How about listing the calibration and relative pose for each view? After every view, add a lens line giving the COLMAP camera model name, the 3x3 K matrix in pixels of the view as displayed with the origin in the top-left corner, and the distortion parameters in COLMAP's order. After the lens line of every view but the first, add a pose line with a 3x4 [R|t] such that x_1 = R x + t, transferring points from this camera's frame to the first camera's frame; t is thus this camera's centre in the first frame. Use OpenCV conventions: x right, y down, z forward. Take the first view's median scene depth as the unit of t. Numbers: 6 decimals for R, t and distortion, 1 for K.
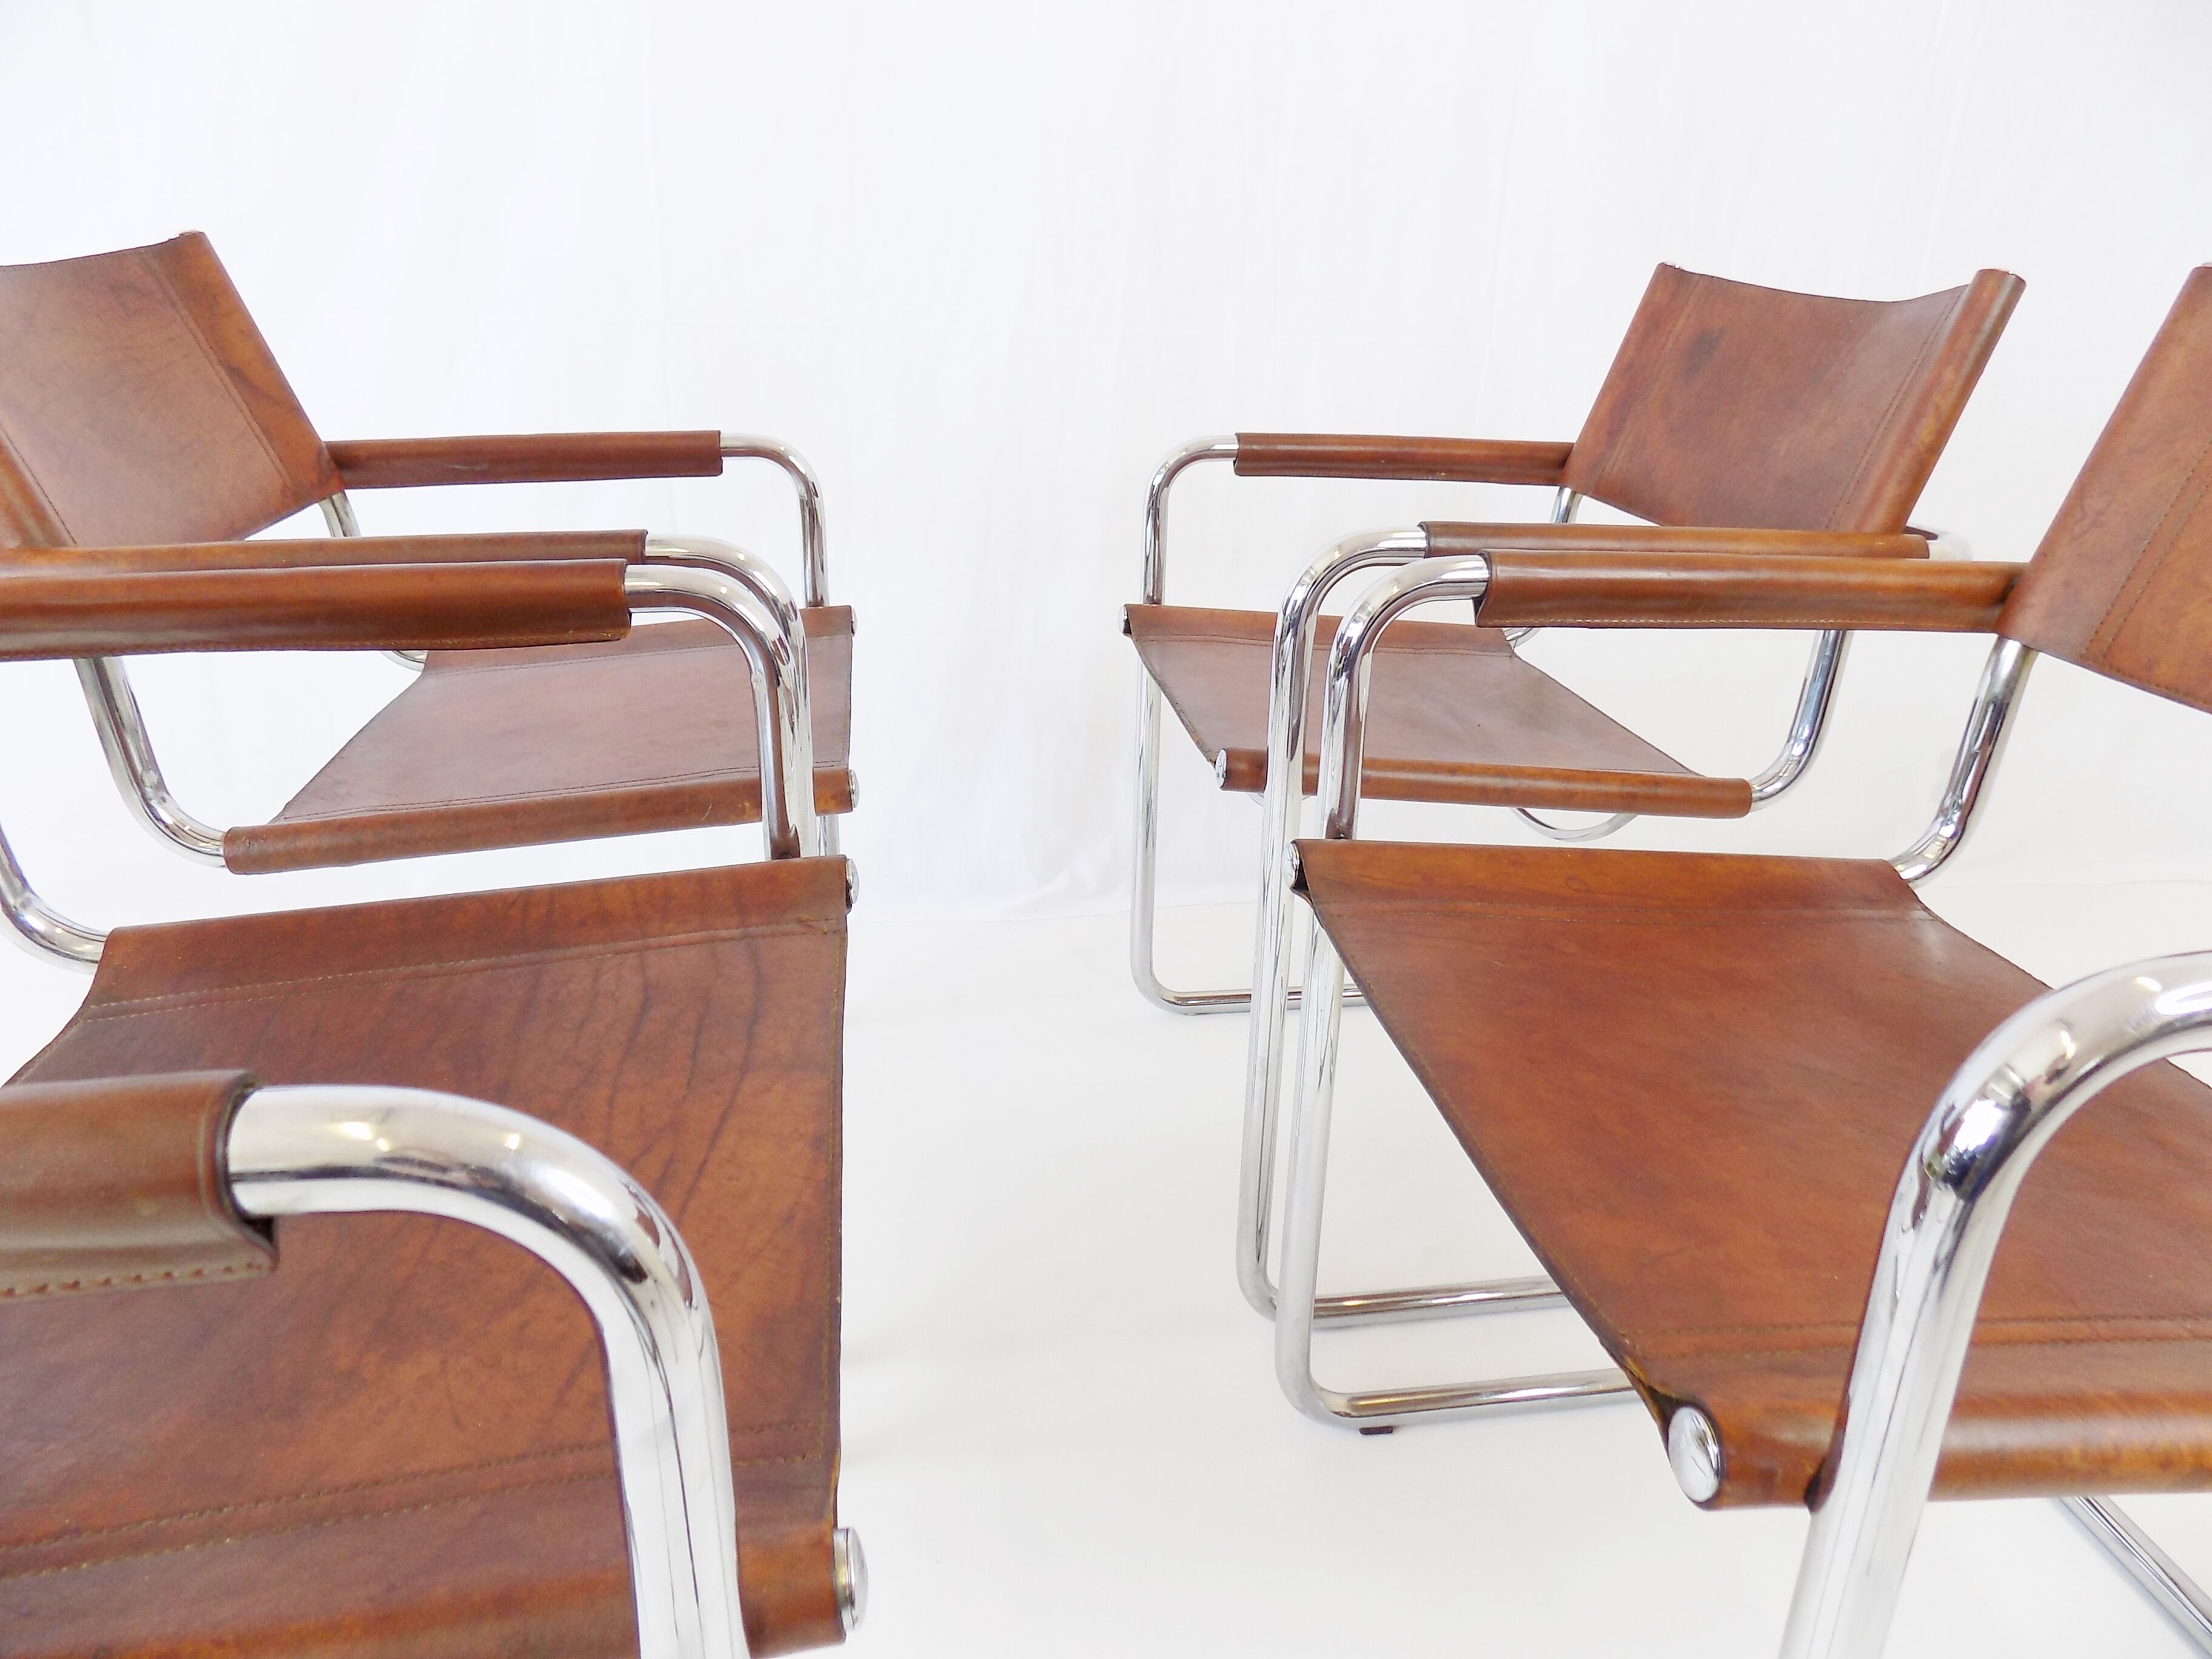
lens RADIAL K [[1492.2, 0, 1111.3], [0, 1492.2, 819.1], [0, 0, 1]] dist [-0.072911, 0.072090]
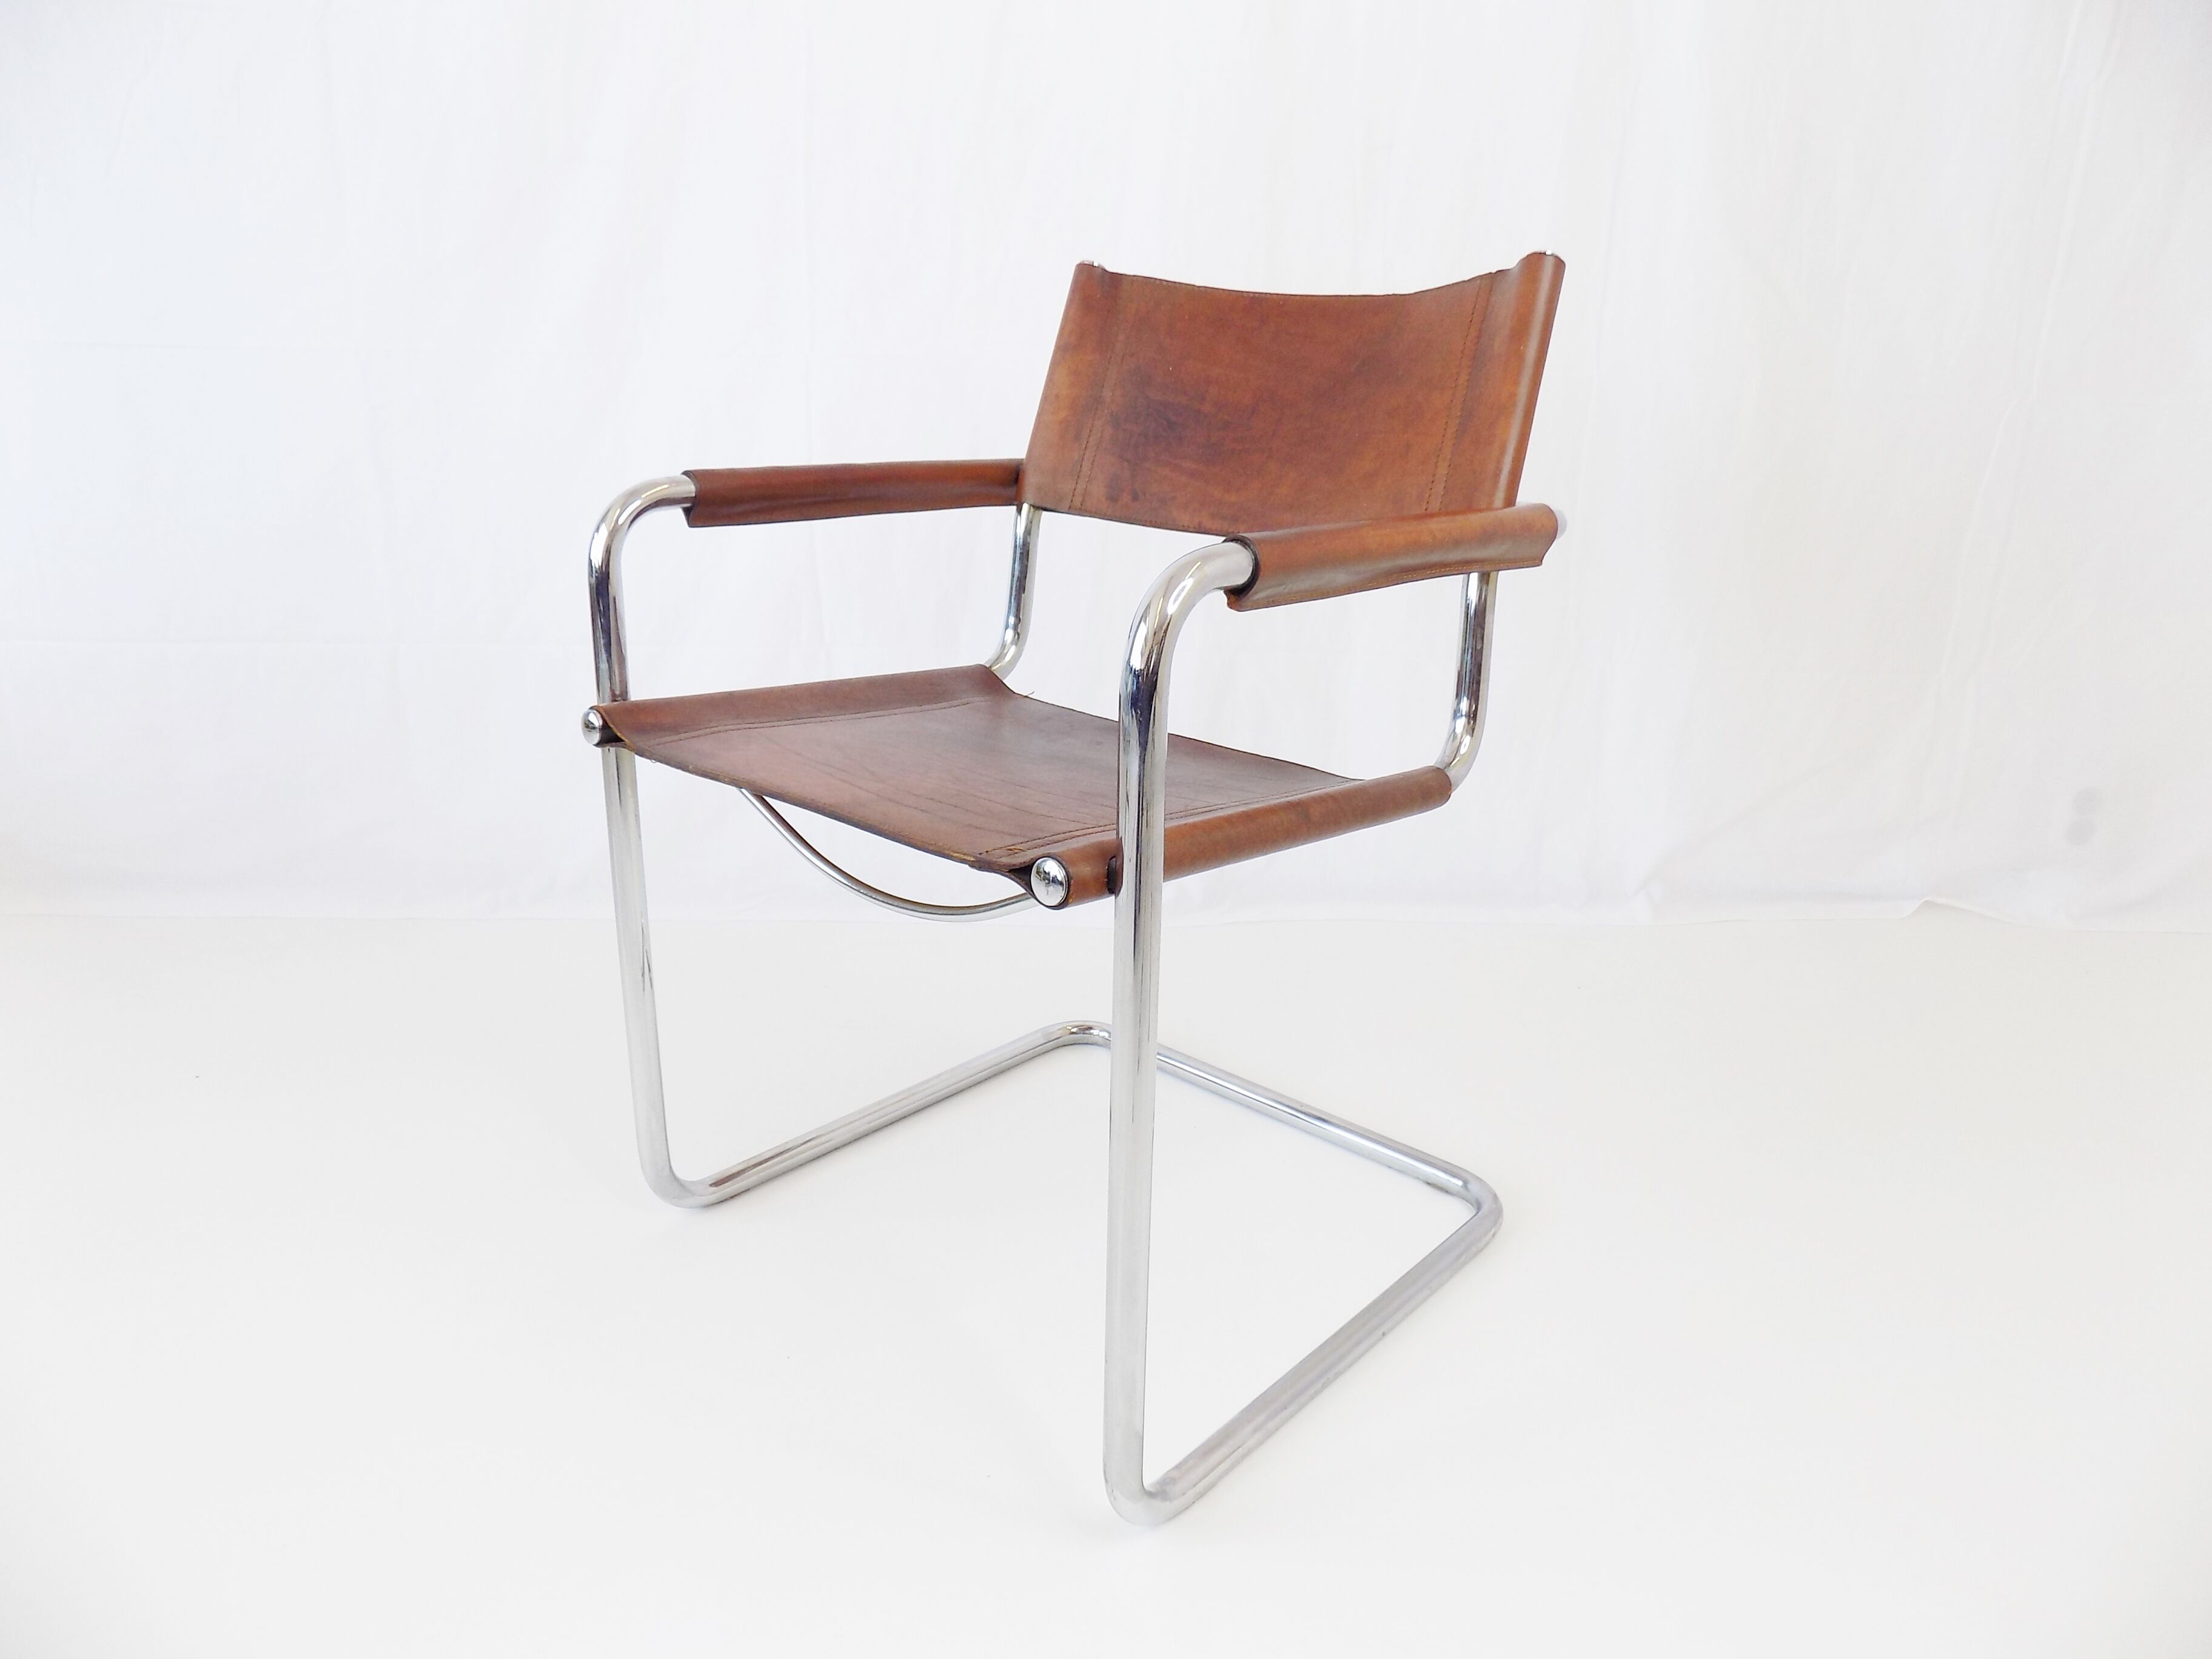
lens RADIAL K [[1509.0, 0, 1109.3], [0, 1509.0, 806.2], [0, 0, 1]] dist [-0.077527, 0.064425]
pose [[-0.779770, 0.148564, -0.608184, 0.307122], [-0.256878, 0.809978, 0.527208, -0.422431], [0.570940, 0.567330, -0.593434, 1.286704]]
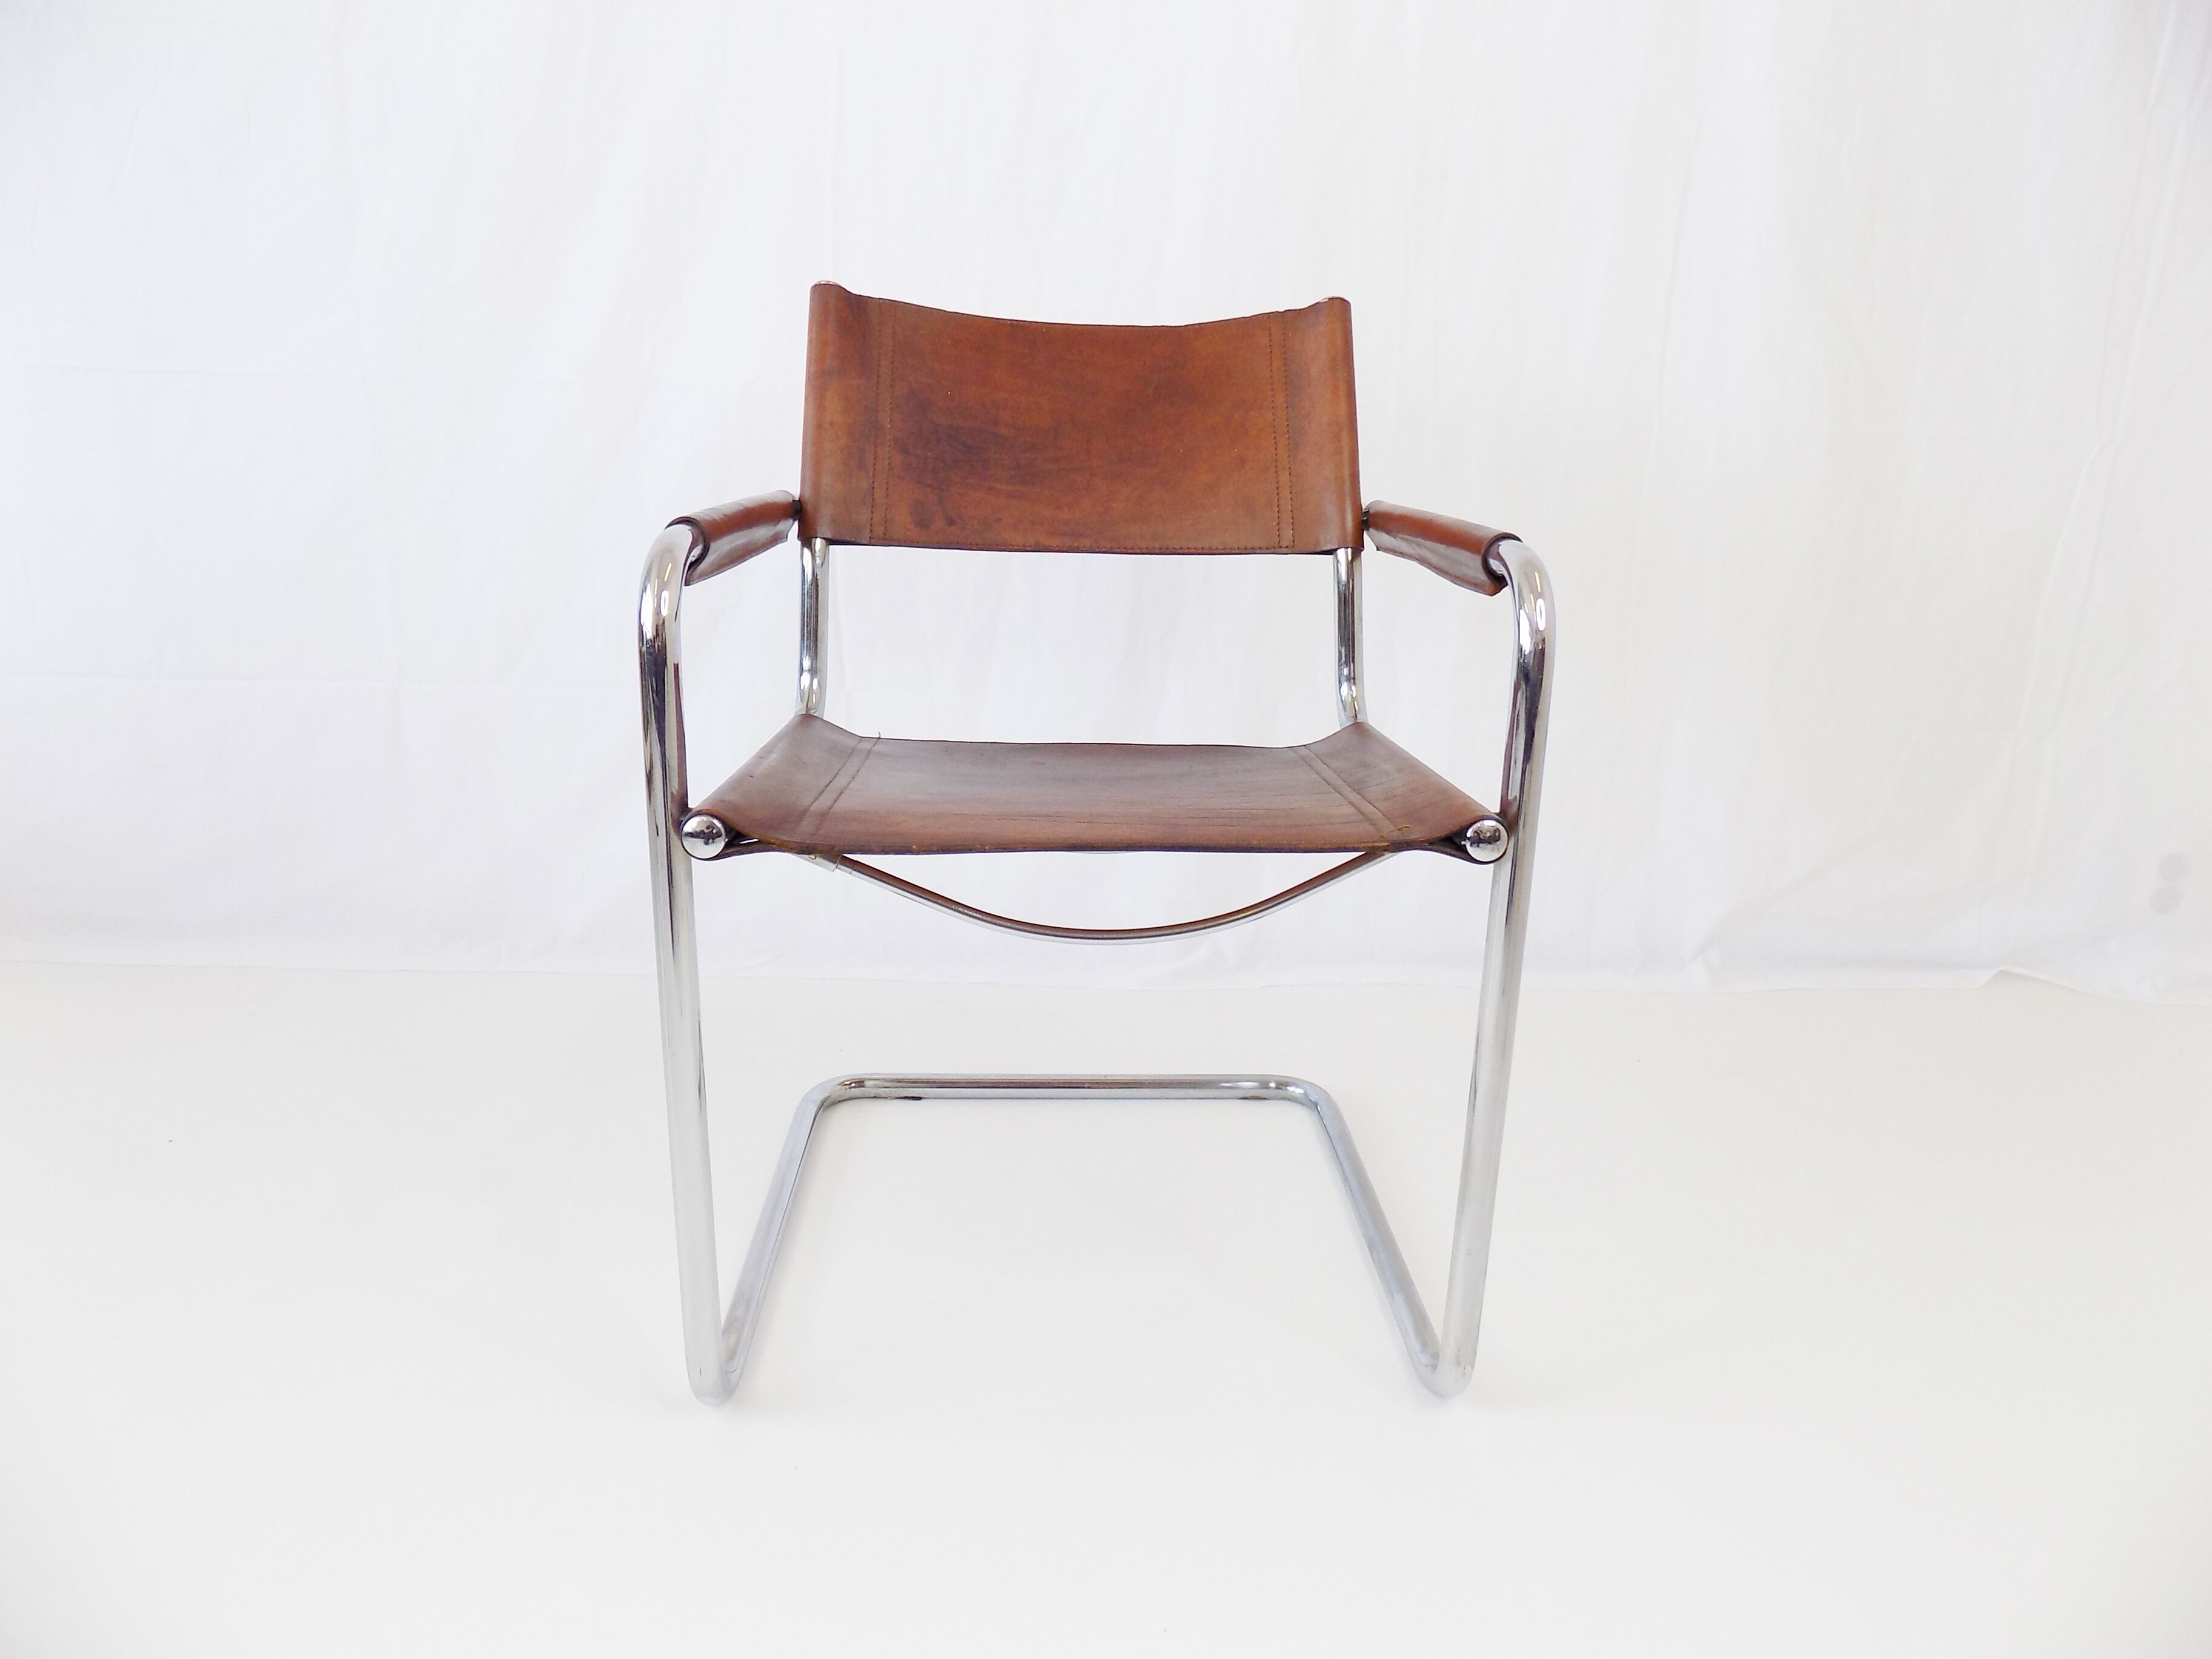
lens RADIAL K [[1492.2, 0, 1111.3], [0, 1492.2, 819.1], [0, 0, 1]] dist [-0.072911, 0.072090]
pose [[-0.109150, 0.245390, -0.963260, 0.743813], [-0.378897, 0.885619, 0.268545, -0.129387], [0.918980, 0.394288, -0.003688, 0.610570]]
